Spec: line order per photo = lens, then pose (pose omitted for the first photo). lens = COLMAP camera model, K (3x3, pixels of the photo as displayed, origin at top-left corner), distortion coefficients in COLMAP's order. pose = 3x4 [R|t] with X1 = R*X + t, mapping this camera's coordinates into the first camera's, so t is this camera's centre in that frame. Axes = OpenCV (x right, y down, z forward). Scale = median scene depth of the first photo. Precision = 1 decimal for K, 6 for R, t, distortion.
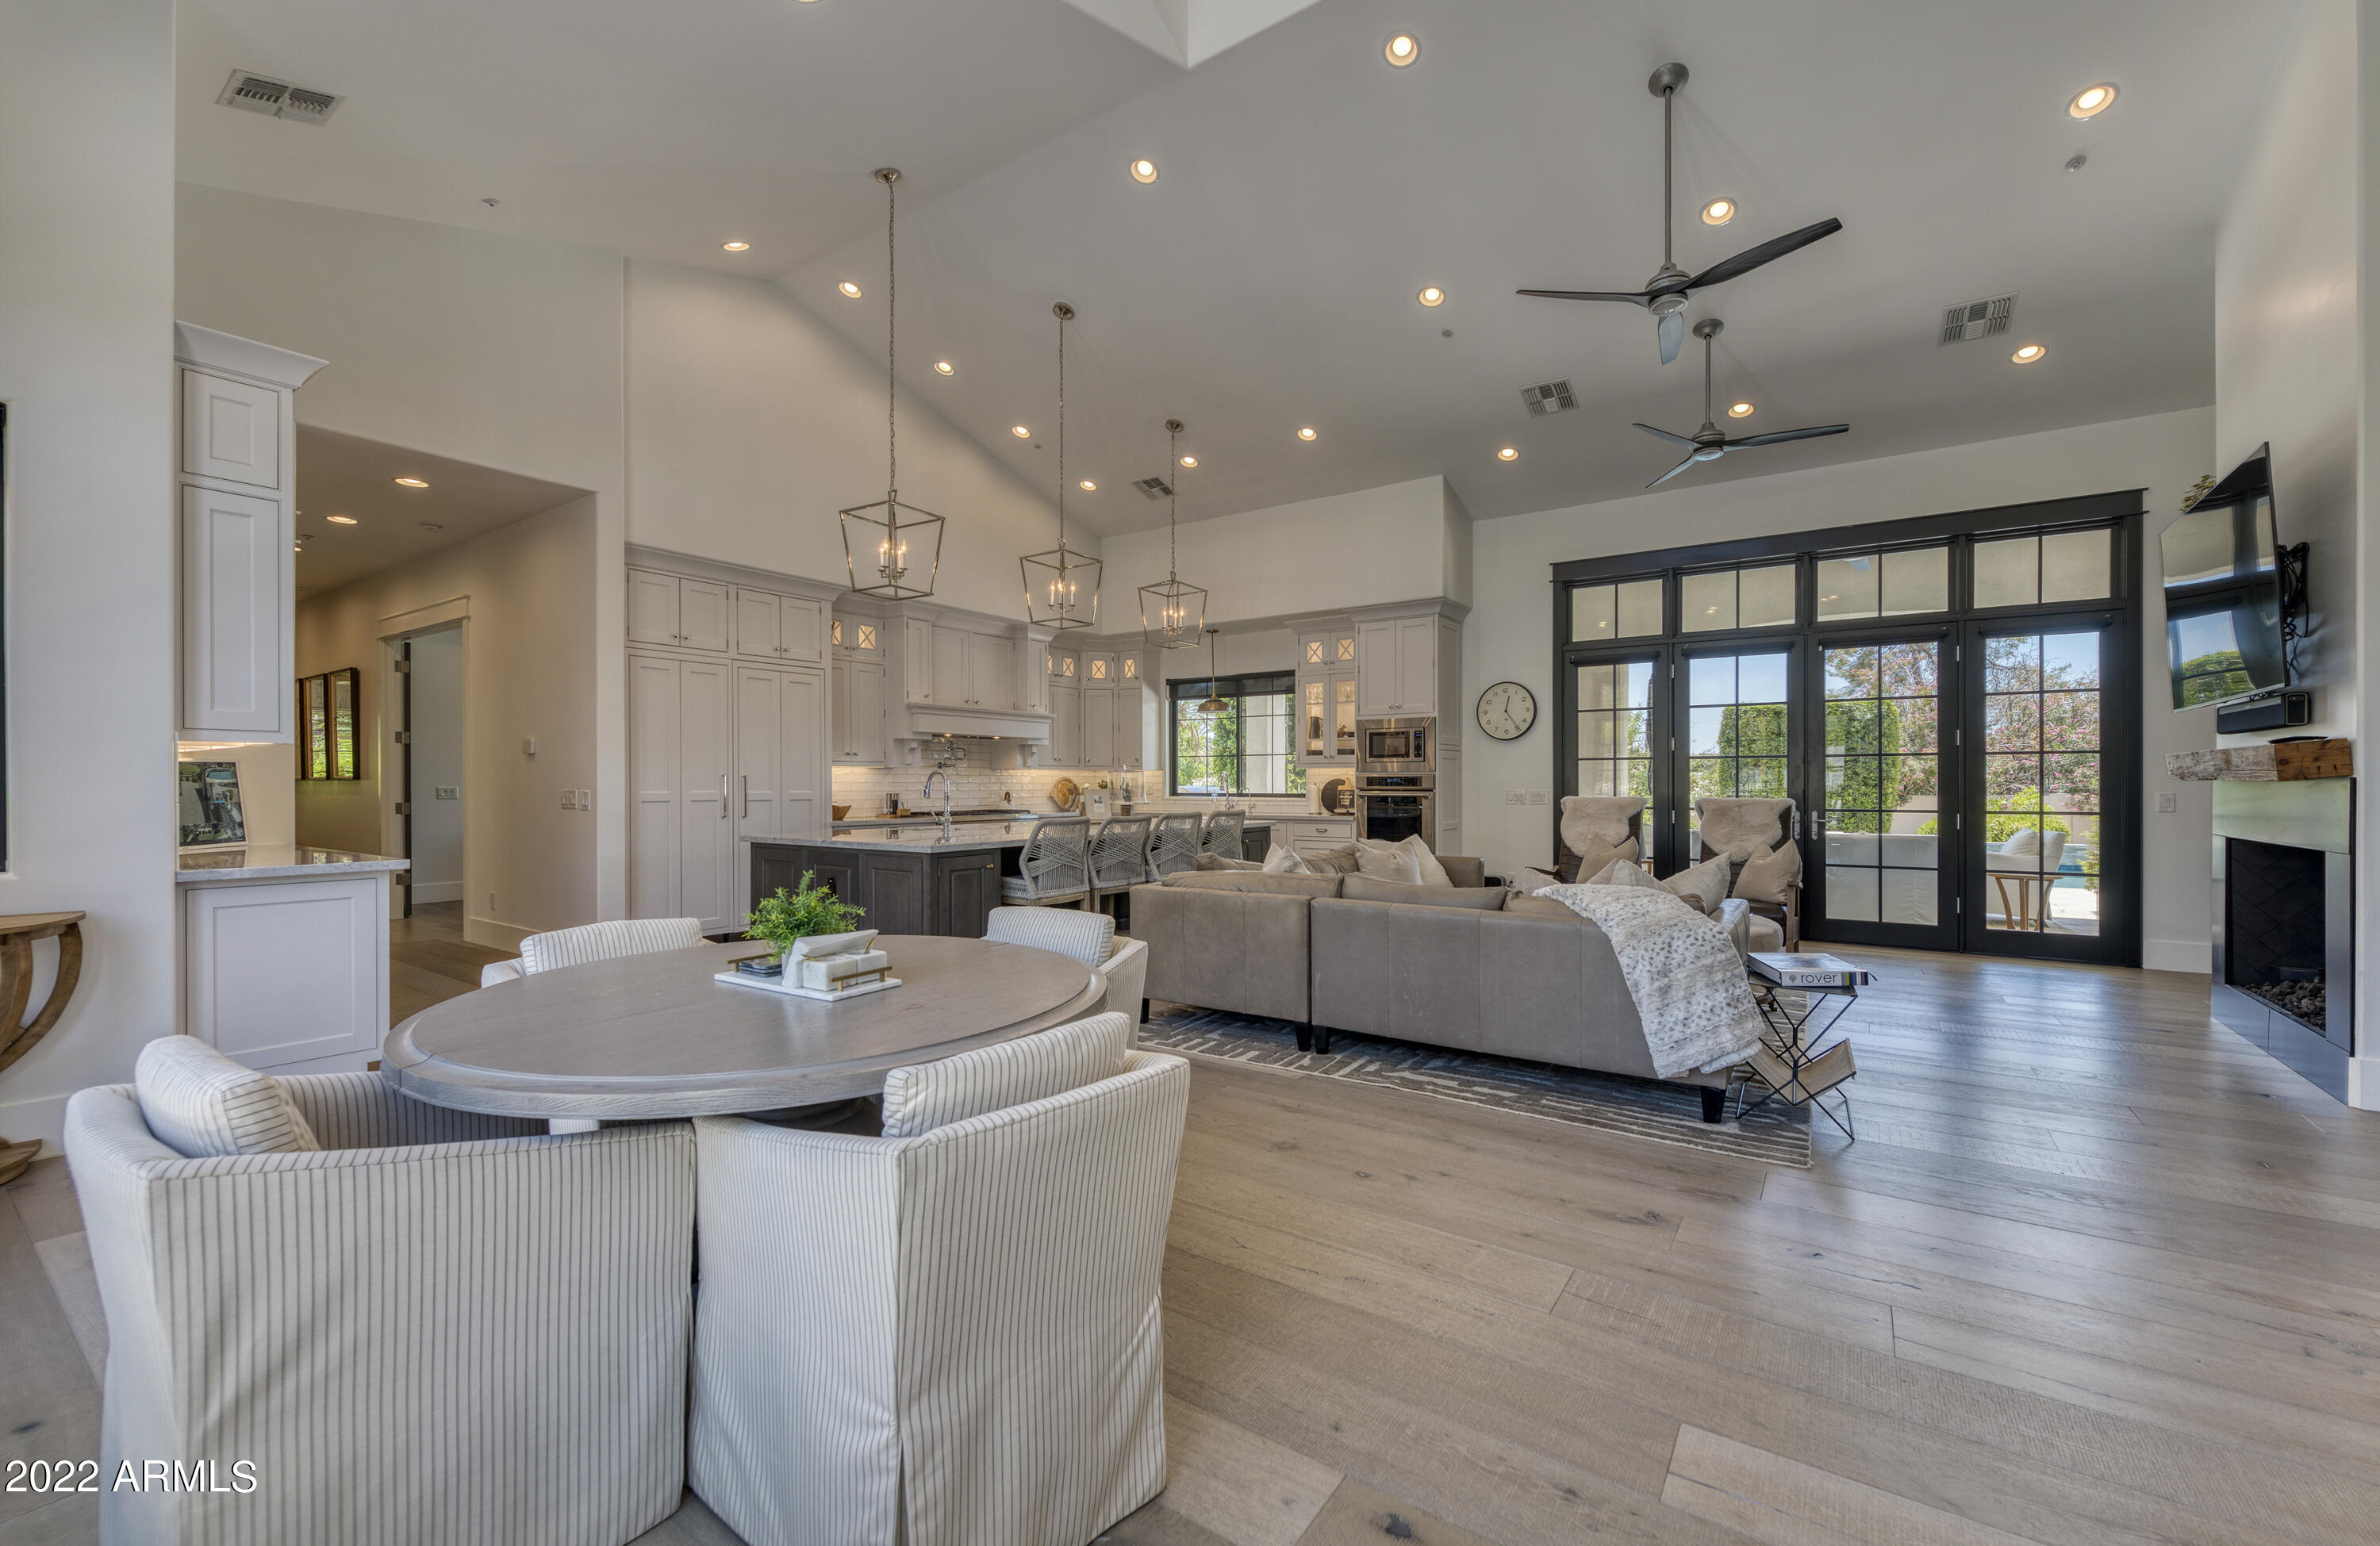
lens RADIAL K [[935.4, 0, 1206.7], [0, 935.4, 781.7], [0, 0, 1]] dist [-0.002761, -0.000326]
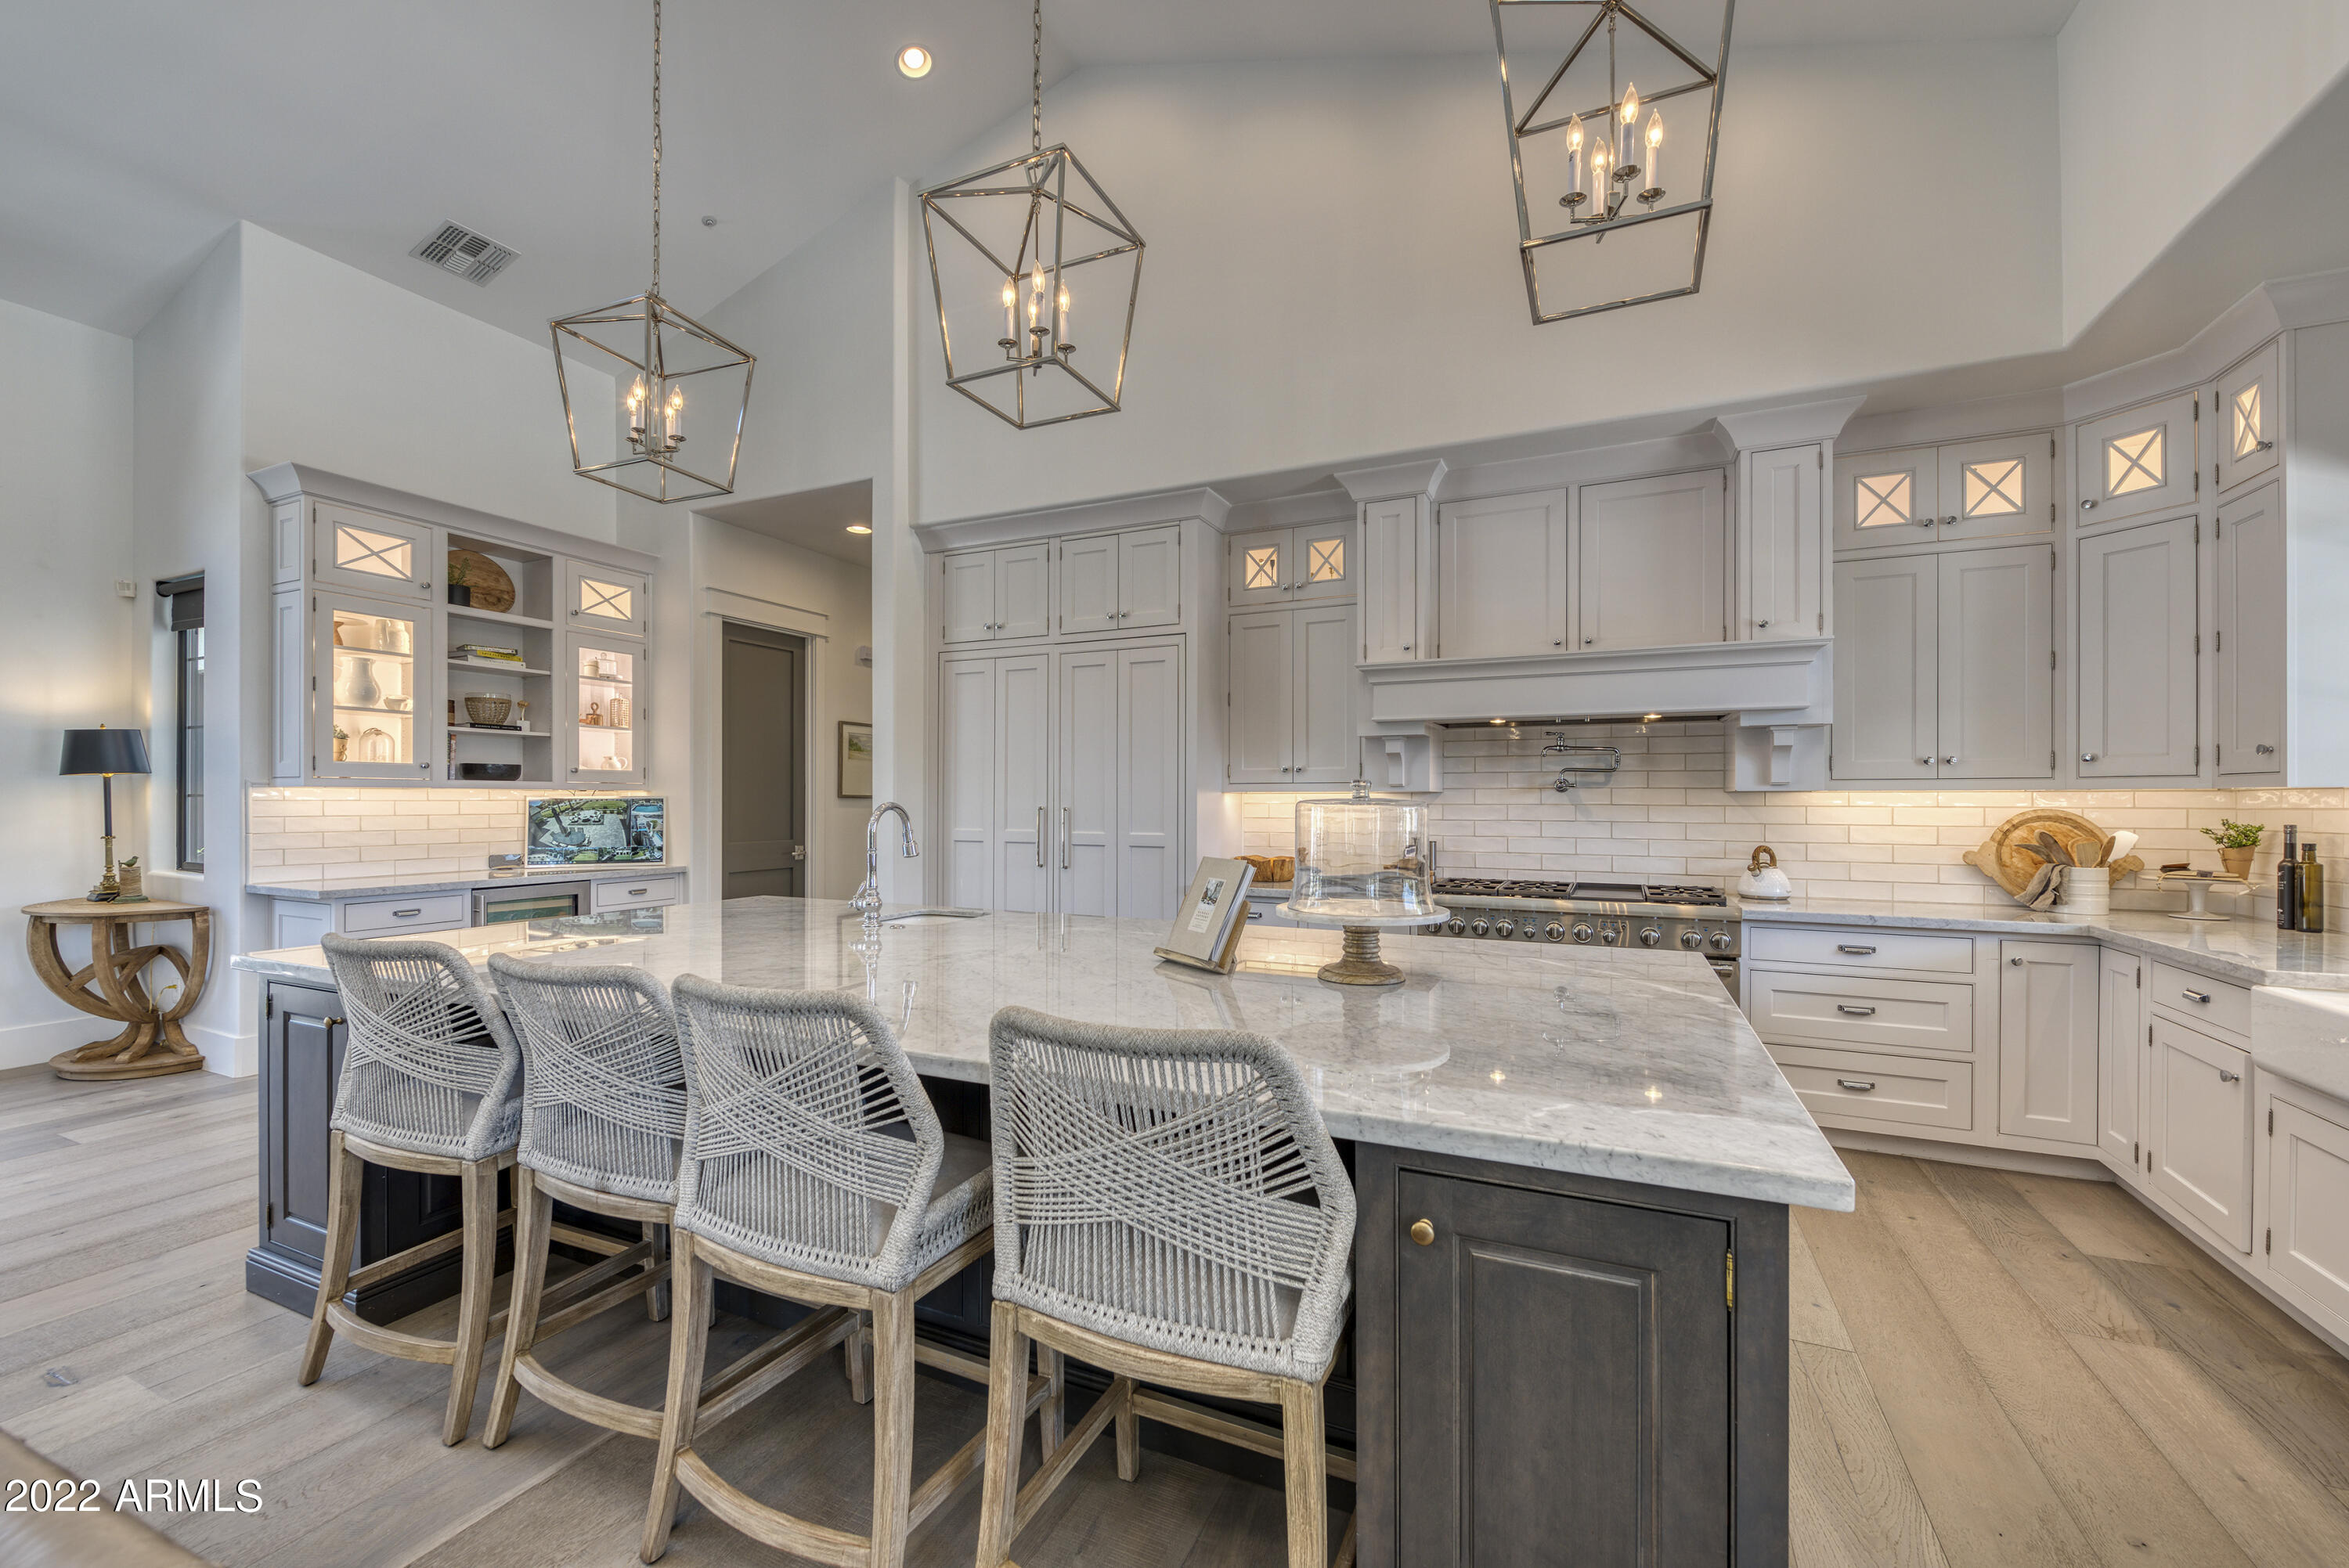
lens RADIAL K [[936.5, 0, 1184.6], [0, 936.5, 799.4], [0, 0, 1]] dist [-0.002476, -0.000482]
pose [[0.166758, -0.001452, -0.985997, 0.163362], [-0.001179, 0.999998, -0.001672, -0.009490], [0.985997, 0.001441, 0.166756, 0.768856]]
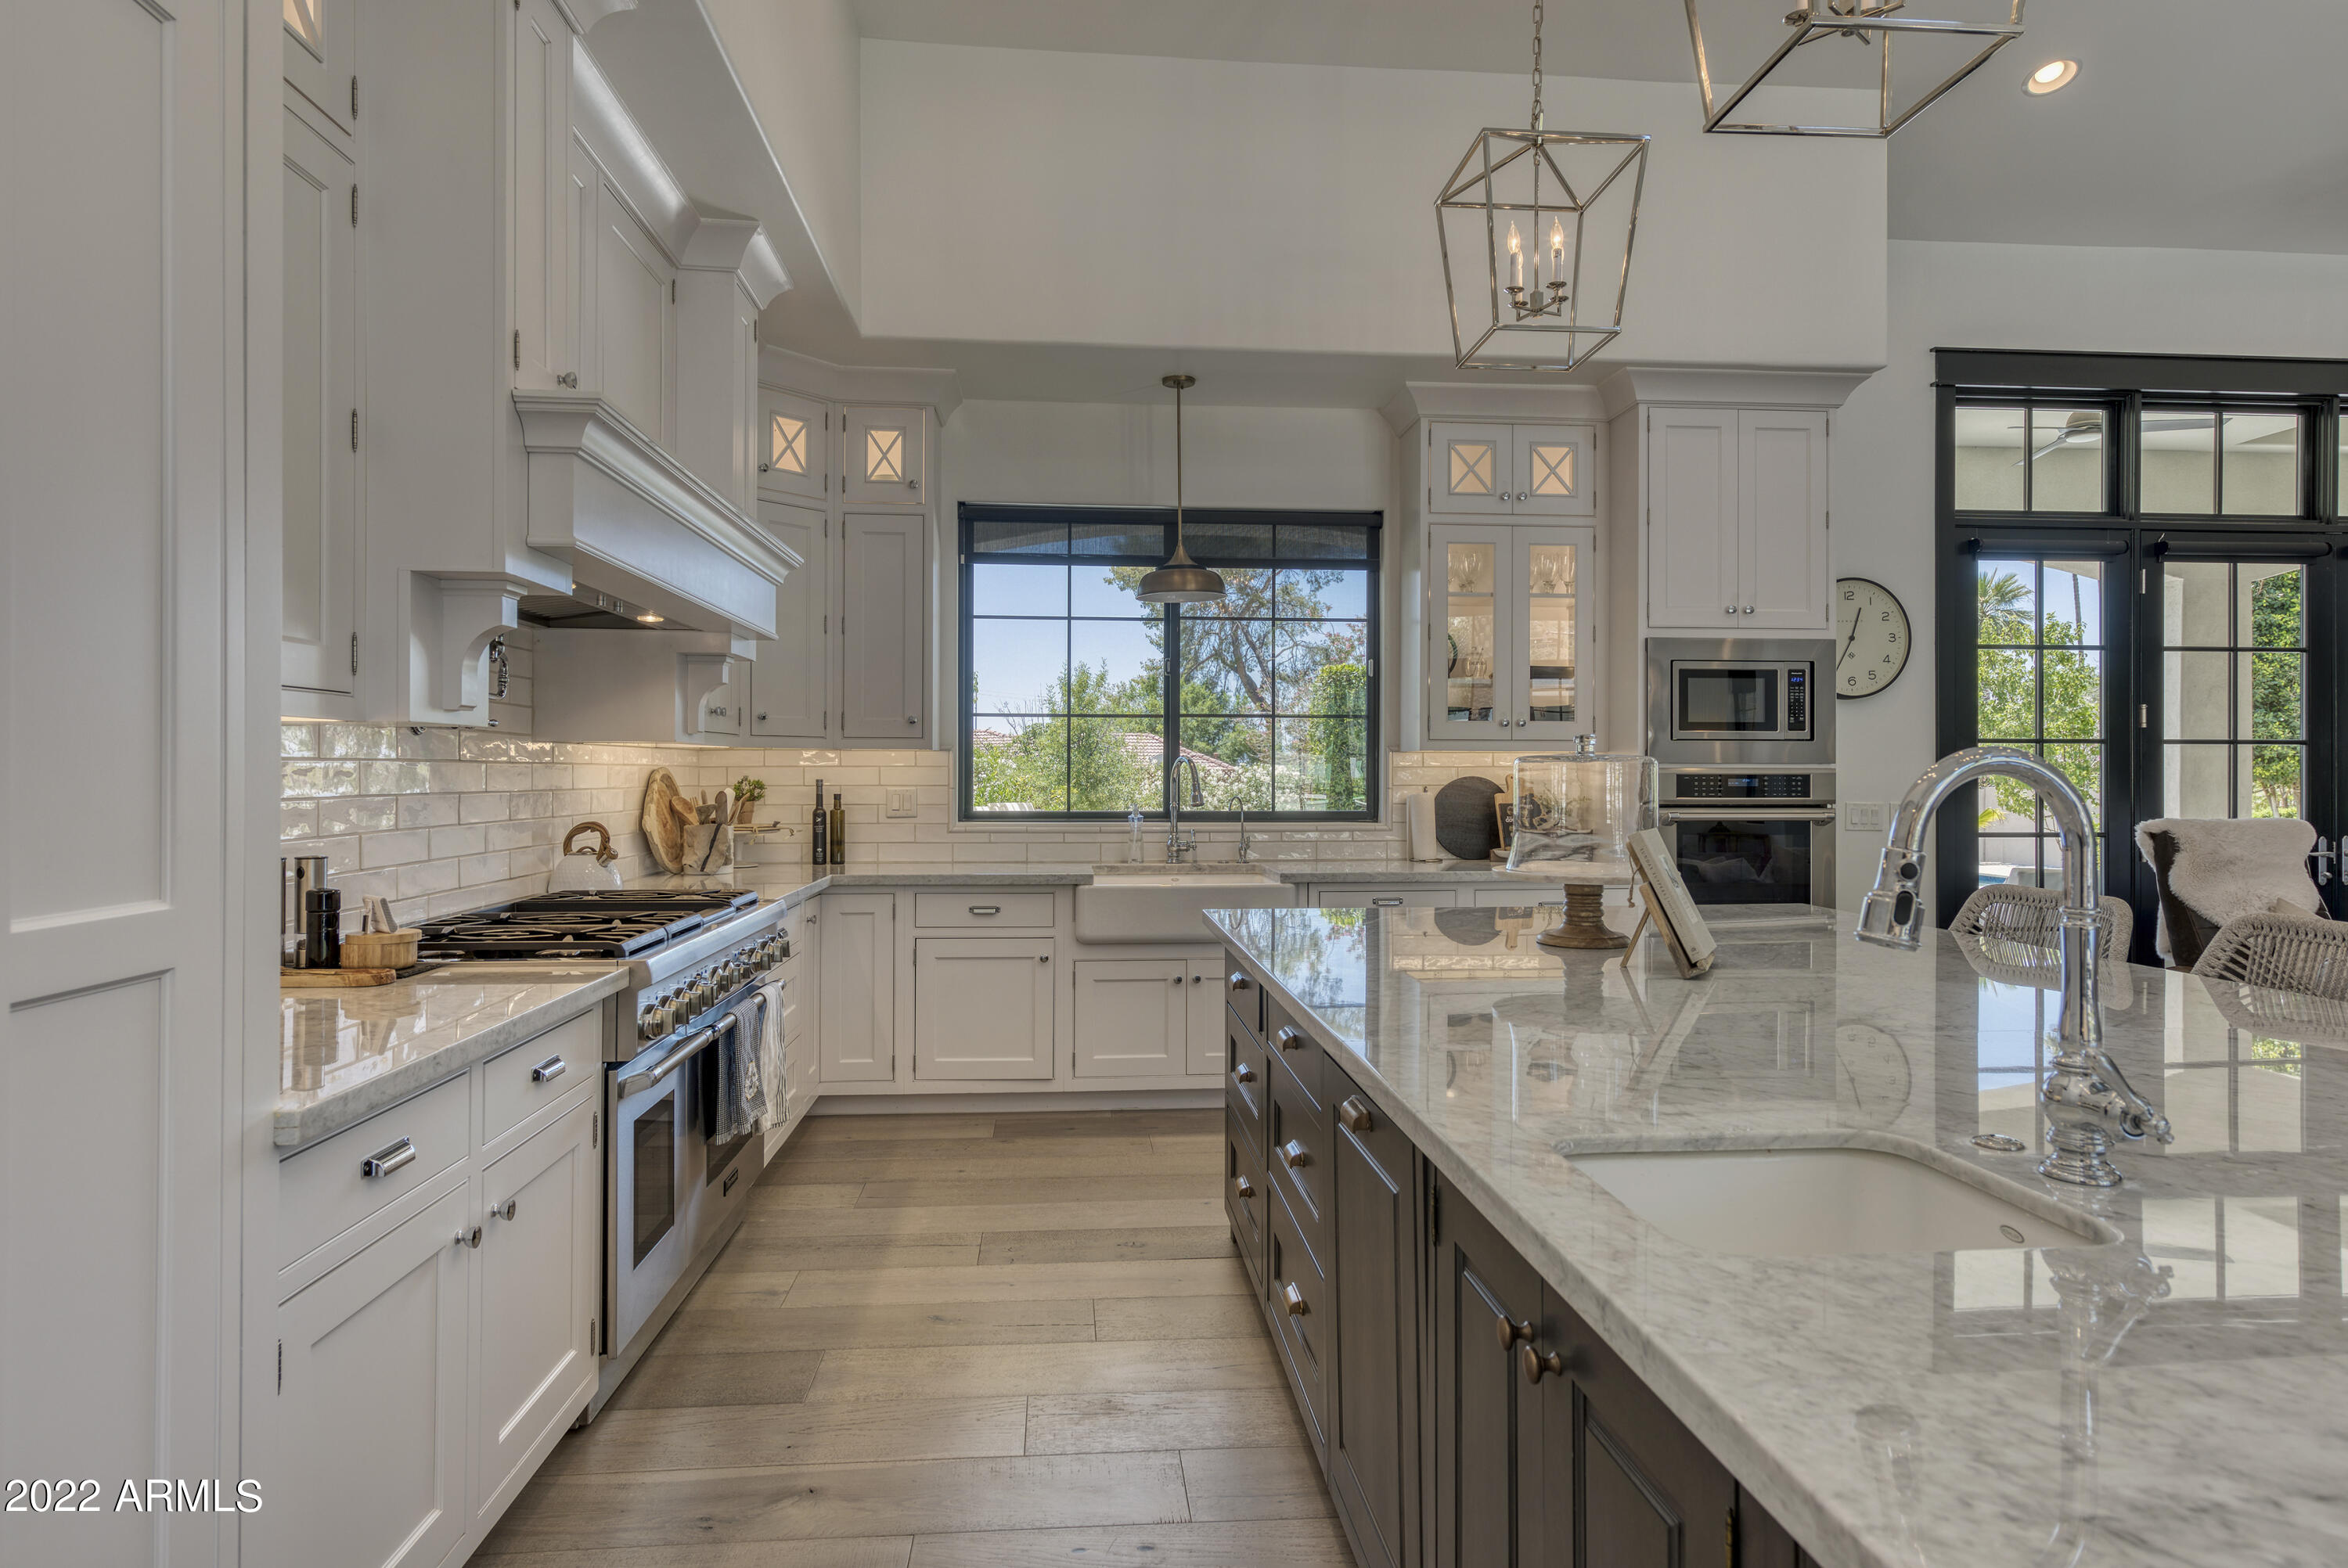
lens RADIAL K [[1274.4, 0, 1170.1], [0, 1274.4, 768.6], [0, 0, 1]] dist [0.015477, -0.000315]
pose [[0.779336, 0.004345, 0.626591, -0.352581], [-0.003757, 0.999990, -0.002262, -0.005357], [-0.626595, -0.000592, 0.779345, 0.676253]]
